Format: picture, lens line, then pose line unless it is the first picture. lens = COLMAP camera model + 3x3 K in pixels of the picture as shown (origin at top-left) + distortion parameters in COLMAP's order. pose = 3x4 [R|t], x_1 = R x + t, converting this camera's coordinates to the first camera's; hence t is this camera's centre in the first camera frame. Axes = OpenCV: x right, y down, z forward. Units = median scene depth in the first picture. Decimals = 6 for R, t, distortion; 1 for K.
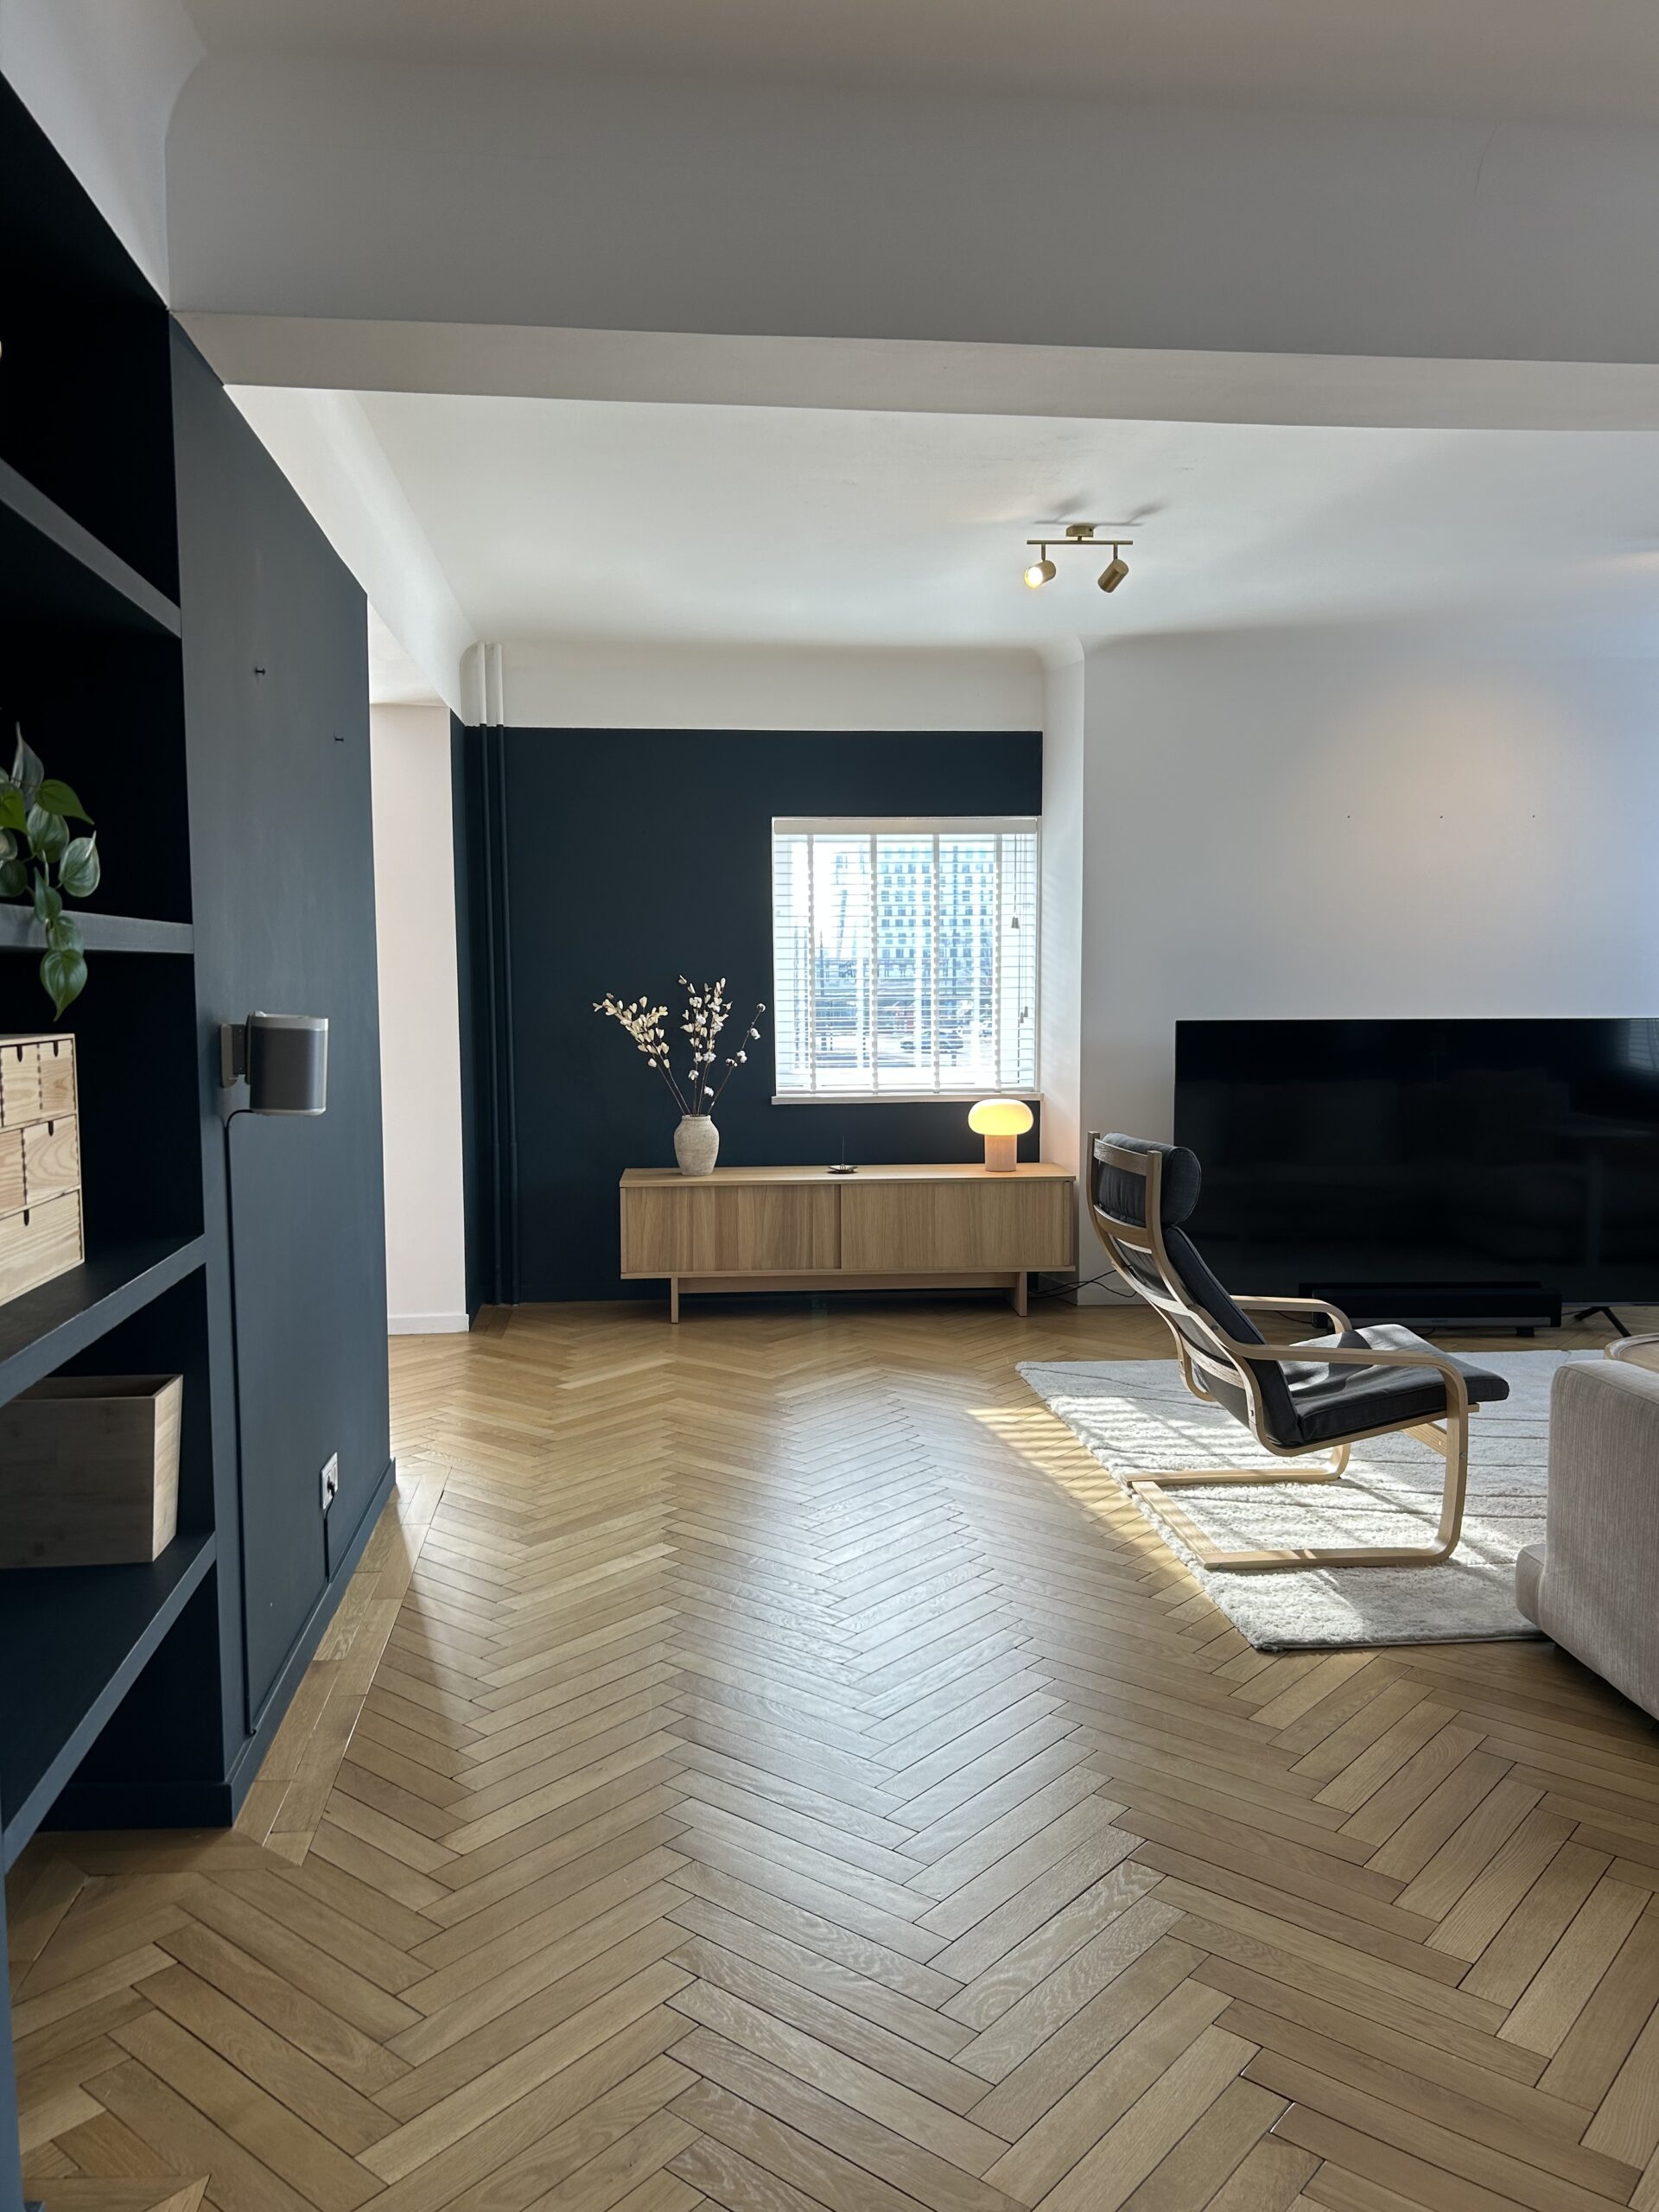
lens RADIAL K [[1653.4, 0, 812.8], [0, 1653.4, 1114.0], [0, 0, 1]] dist [0.050056, -0.050042]
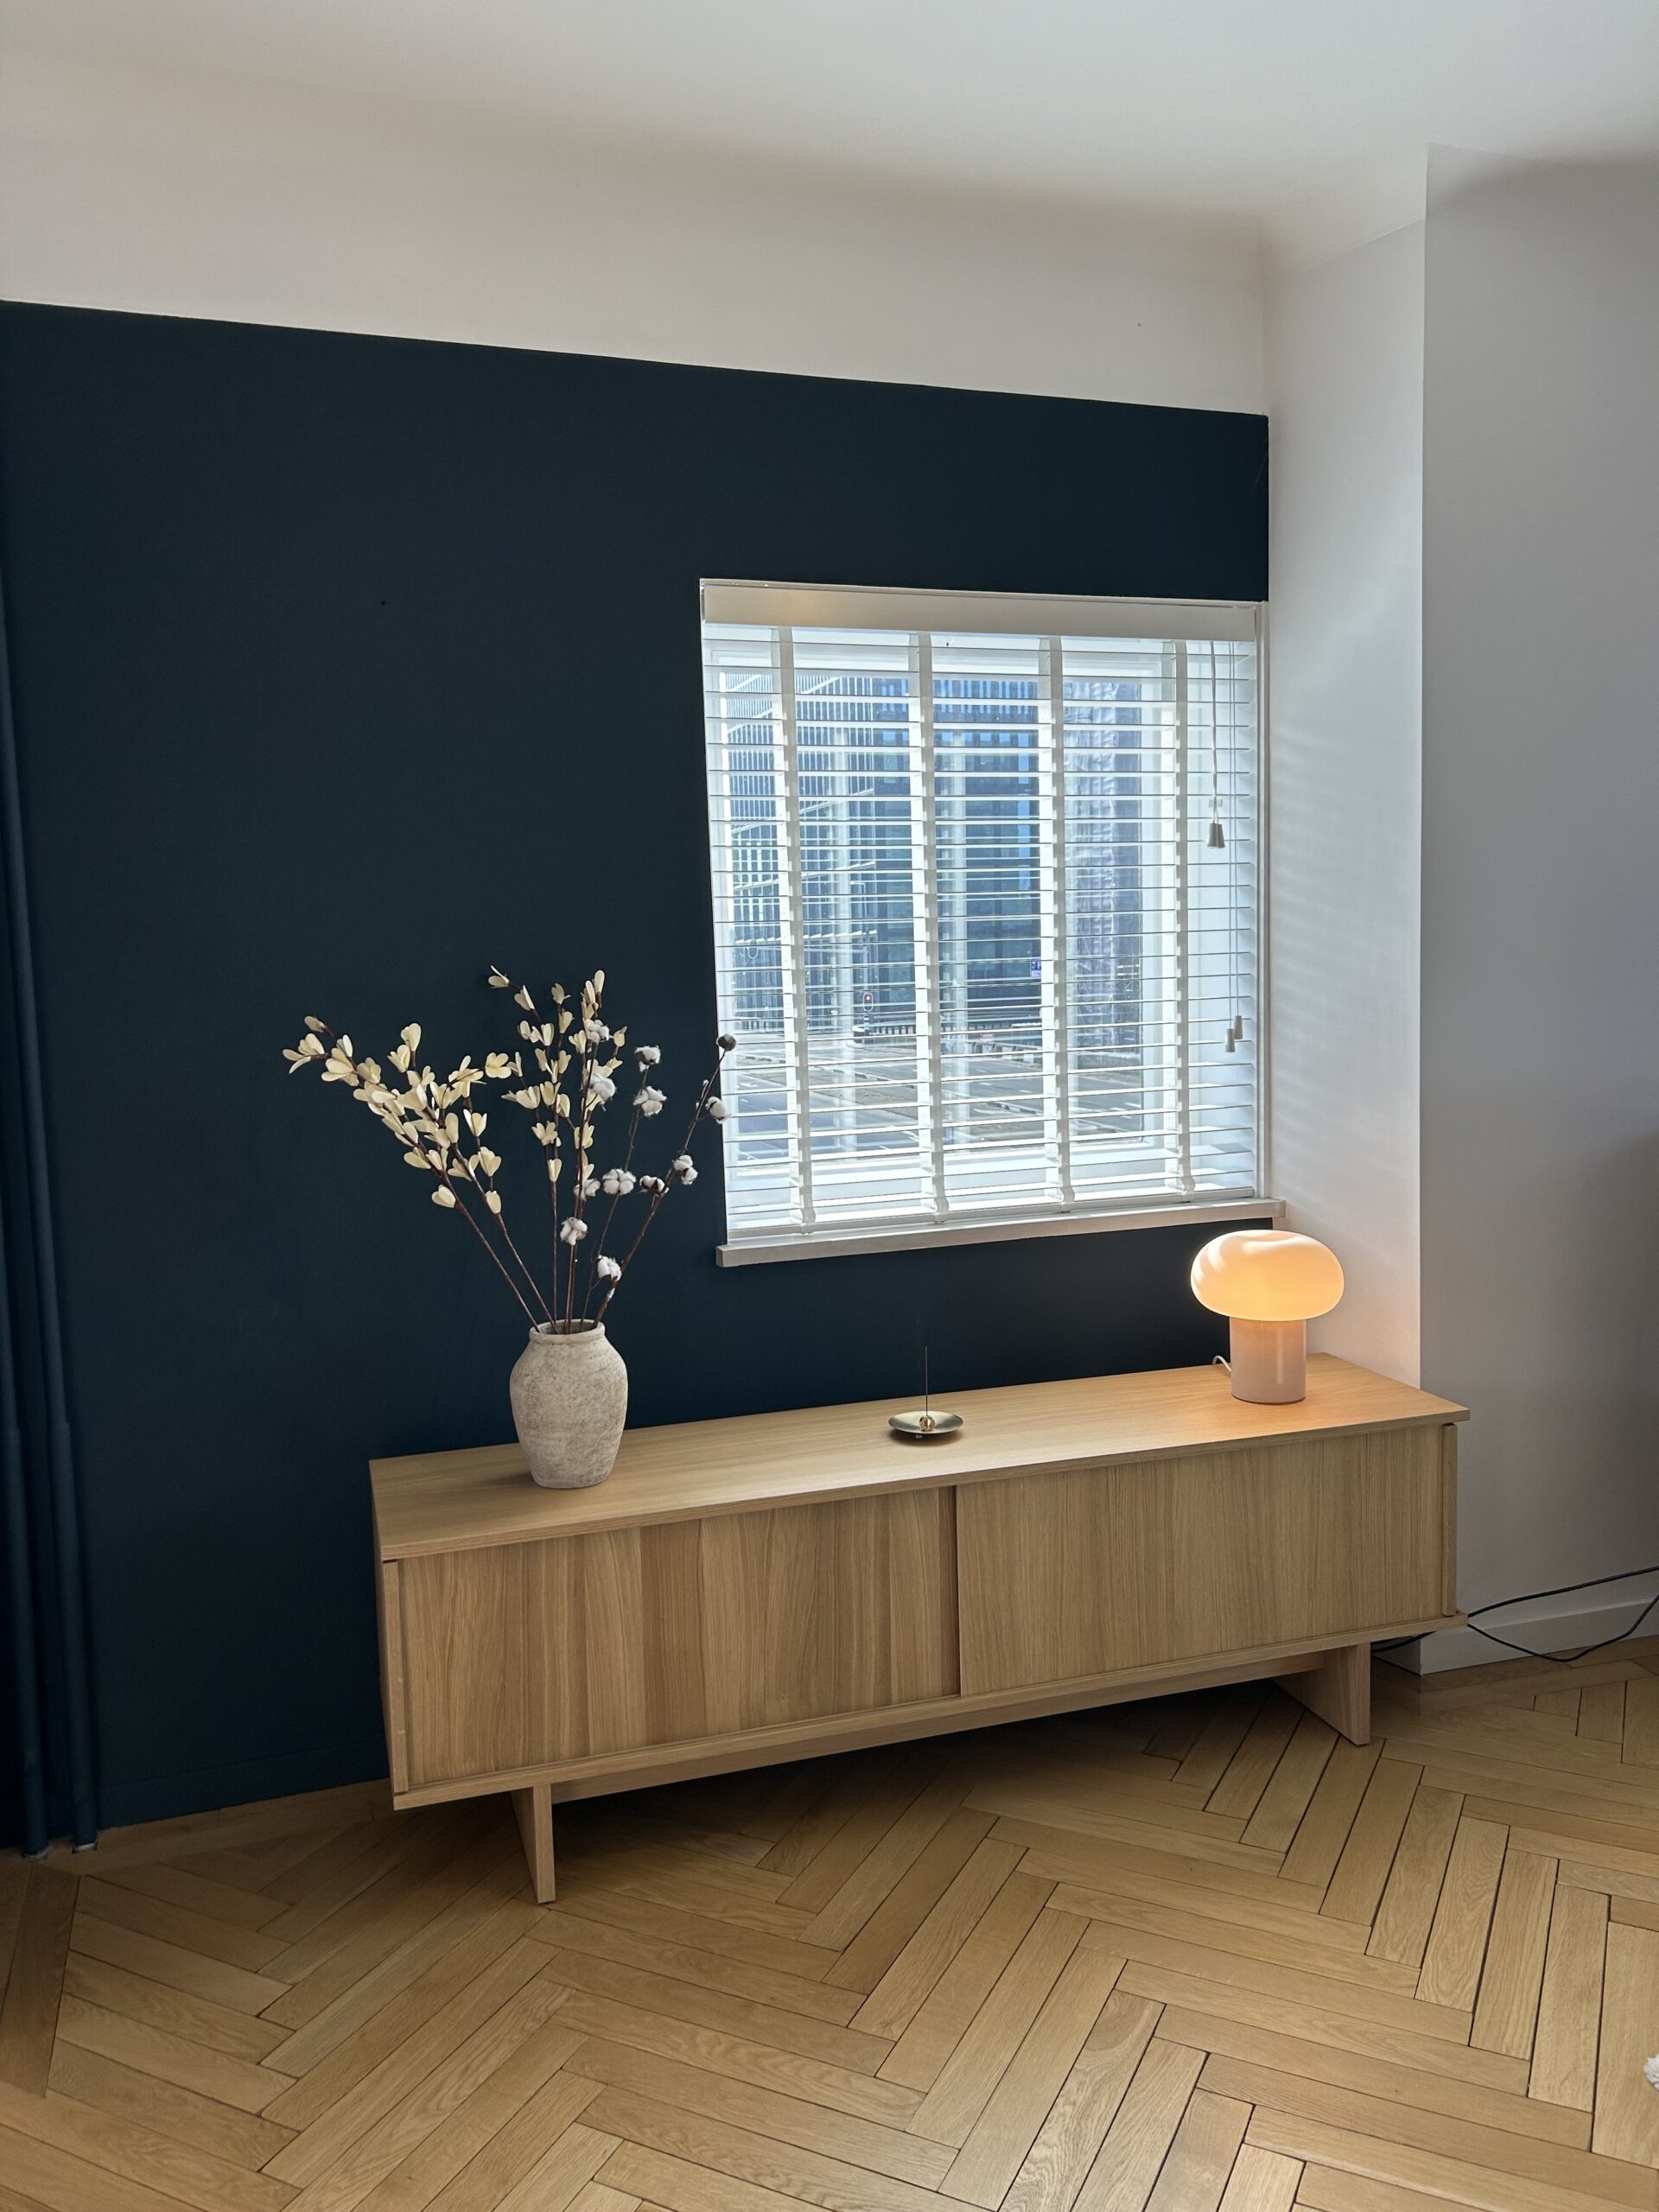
lens RADIAL K [[1653.4, 0, 812.8], [0, 1653.4, 1114.0], [0, 0, 1]] dist [0.050056, -0.050042]
pose [[0.977604, -0.043539, 0.205902, -0.090860], [0.044047, 0.999027, 0.002120, -0.046299], [-0.205794, 0.006997, 0.978570, 0.602159]]
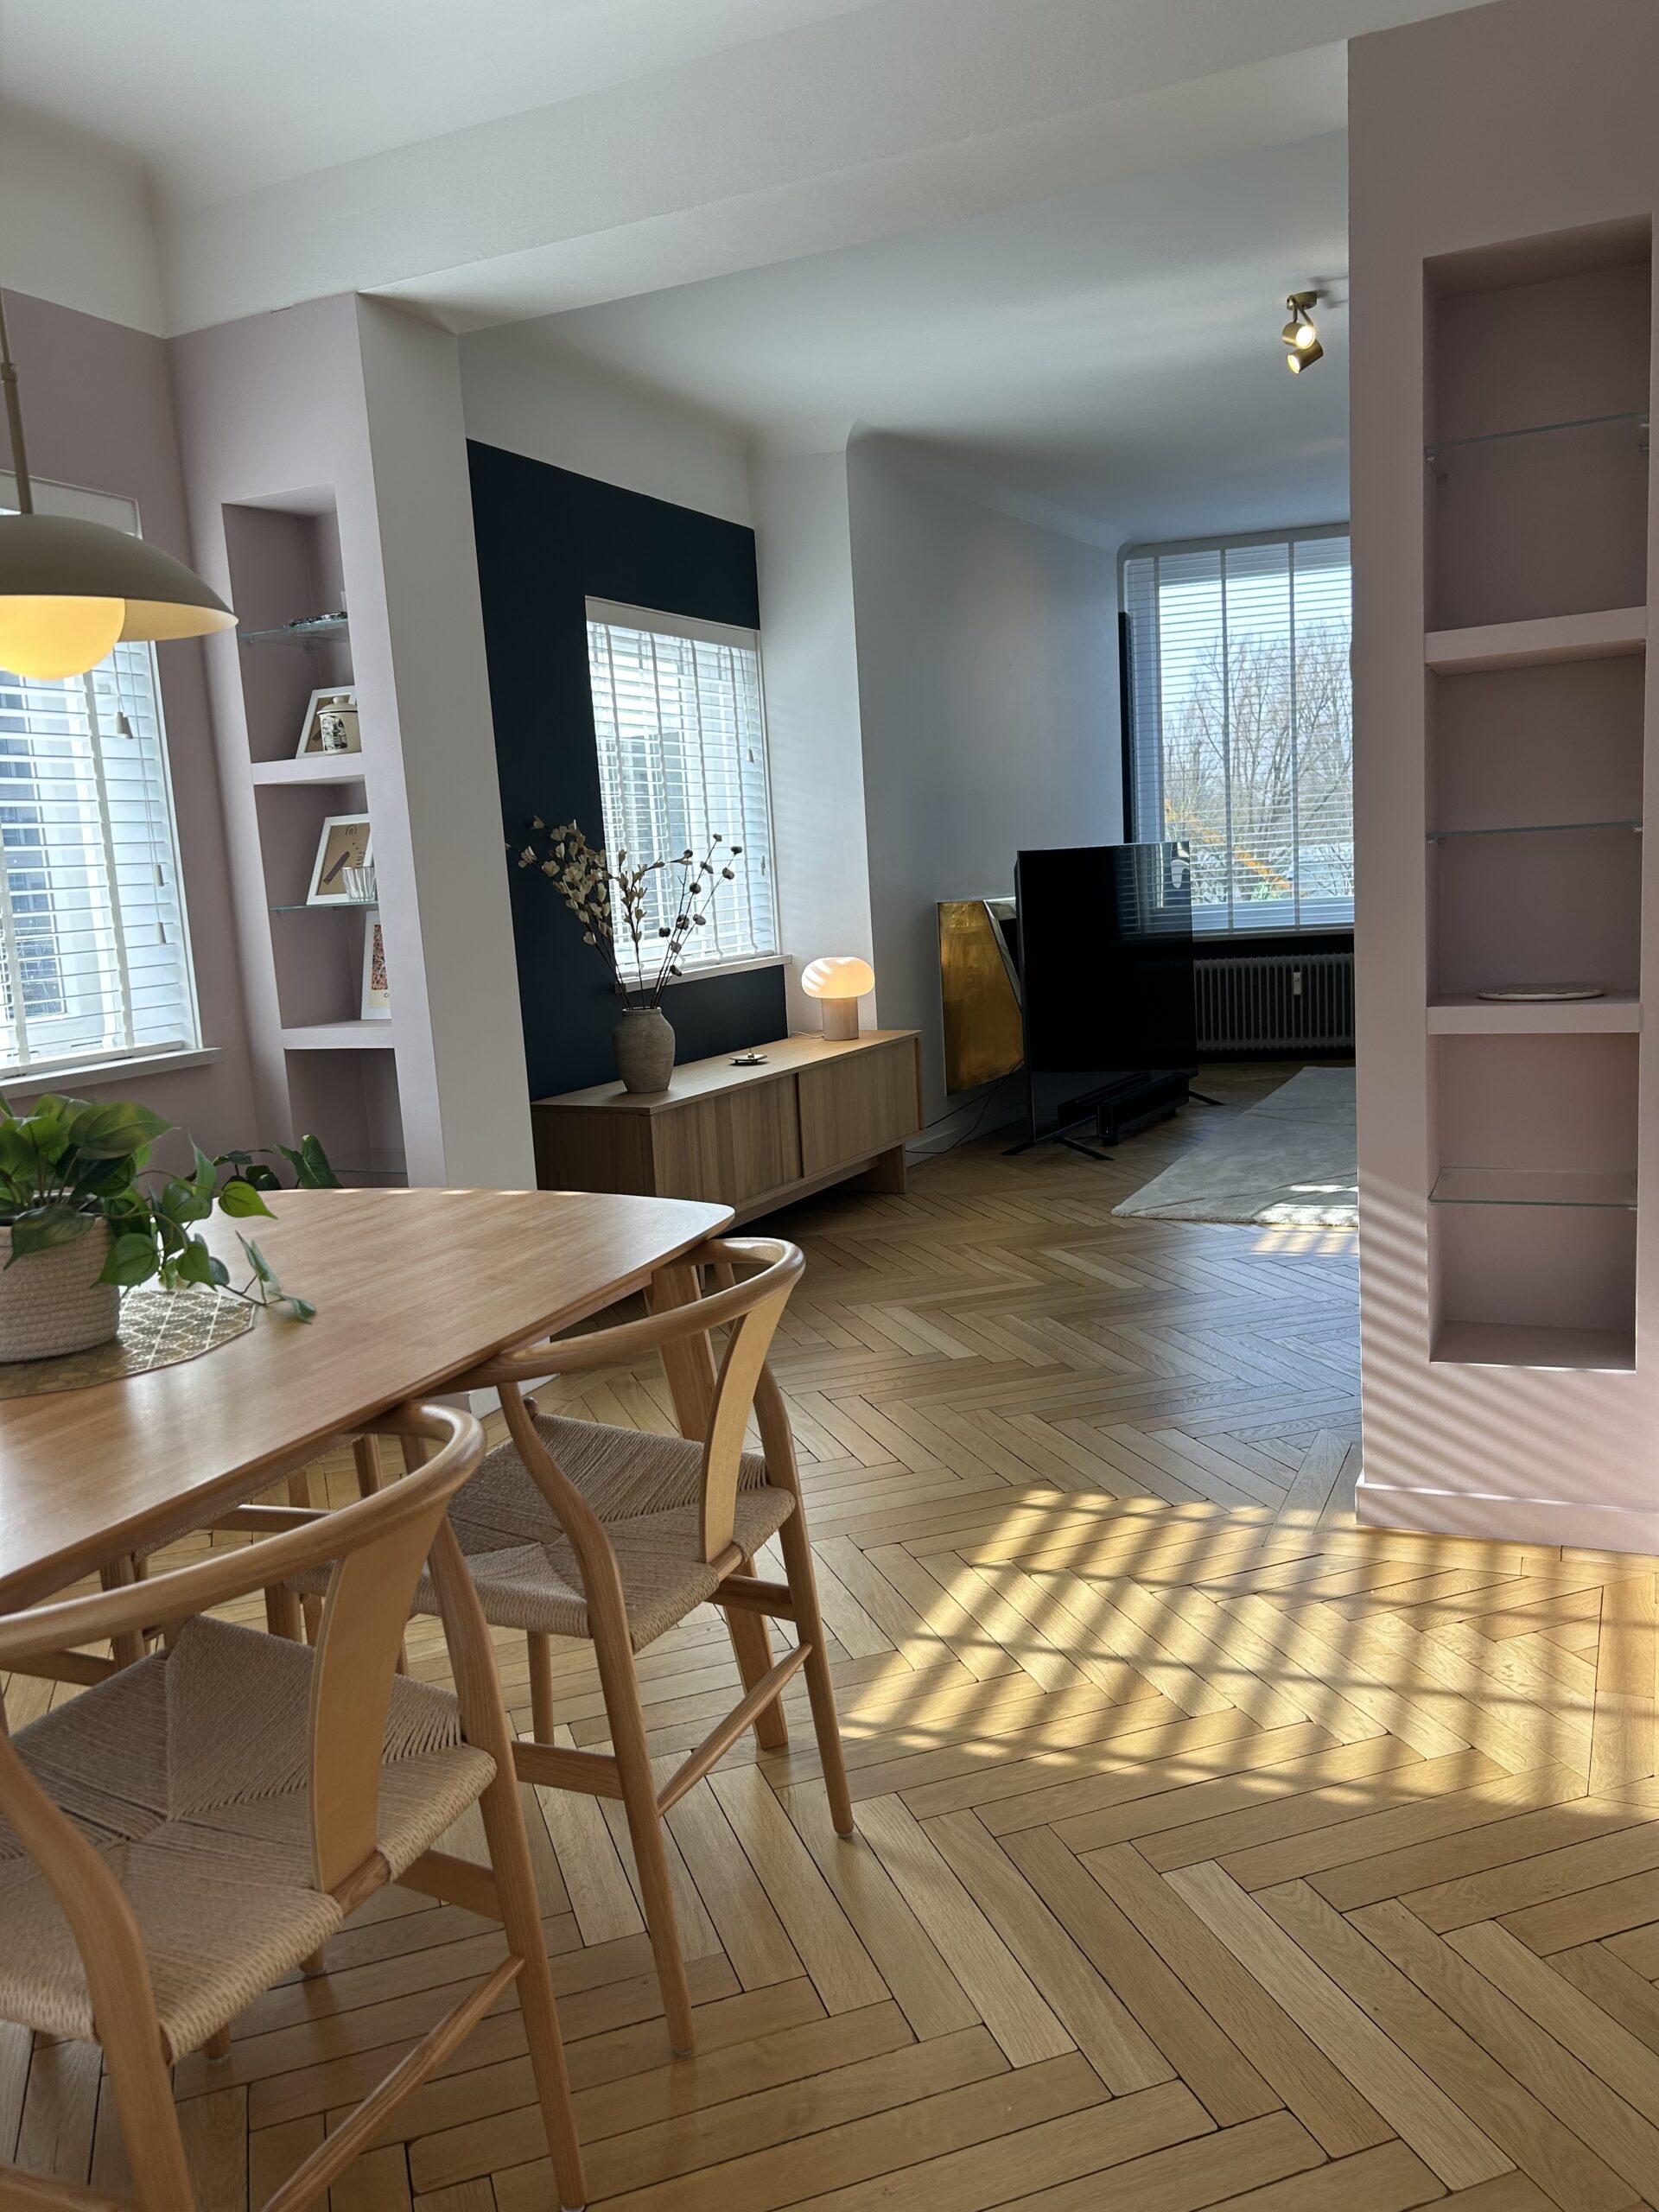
lens RADIAL K [[1639.6, 0, 815.3], [0, 1639.6, 1105.3], [0, 0, 1]] dist [0.158007, -0.344847]
pose [[0.514451, -0.157530, 0.842926, -0.649739], [0.107811, 0.987064, 0.118668, -0.035416], [-0.850716, 0.029828, 0.524779, 0.552049]]
